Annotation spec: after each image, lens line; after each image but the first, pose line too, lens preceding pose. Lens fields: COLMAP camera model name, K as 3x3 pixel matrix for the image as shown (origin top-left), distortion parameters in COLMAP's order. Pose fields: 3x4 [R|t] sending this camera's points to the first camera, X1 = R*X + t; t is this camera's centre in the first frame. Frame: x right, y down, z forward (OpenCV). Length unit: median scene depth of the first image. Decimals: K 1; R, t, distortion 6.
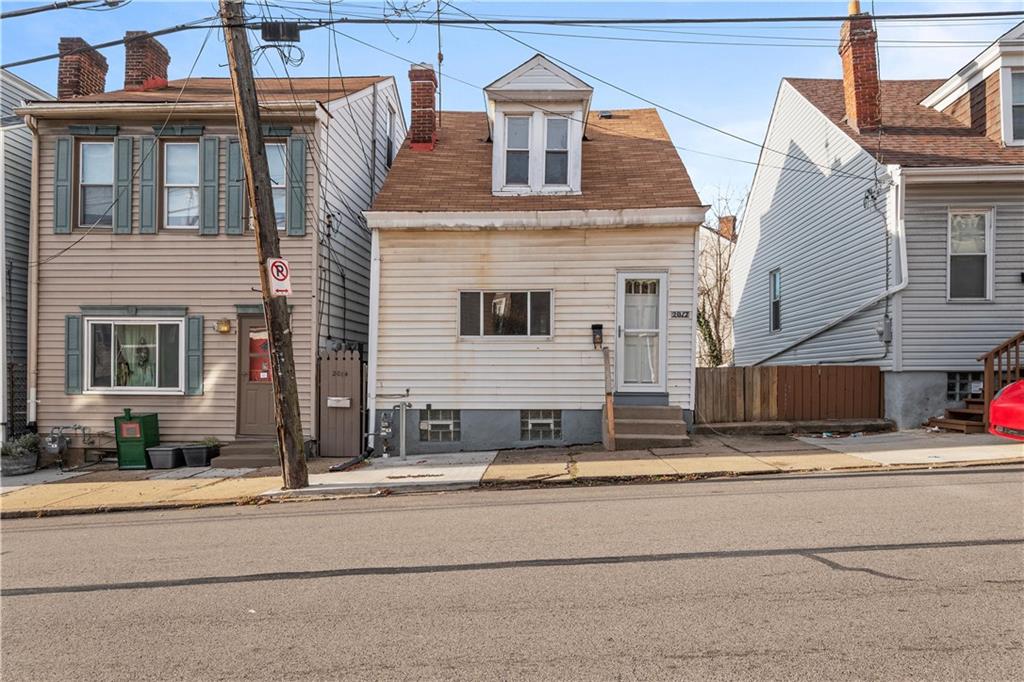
lens RADIAL K [[673.4, 0, 512.0], [0, 673.4, 336.1], [0, 0, 1]] dist [0.012677, -0.006900]
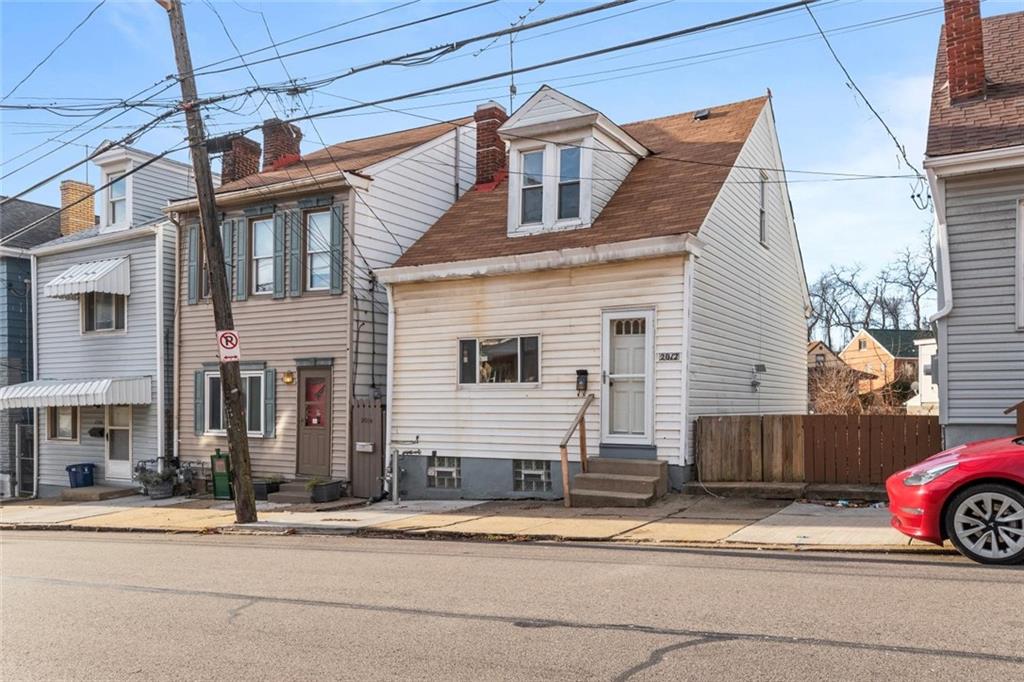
lens RADIAL K [[796.0, 0, 512.4], [0, 796.0, 345.9], [0, 0, 1]] dist [0.013572, -0.003041]
pose [[0.884577, -0.035474, -0.465044, 0.547966], [0.030426, 0.999368, -0.018359, -0.033023], [0.465402, 0.002091, 0.885097, -0.016915]]
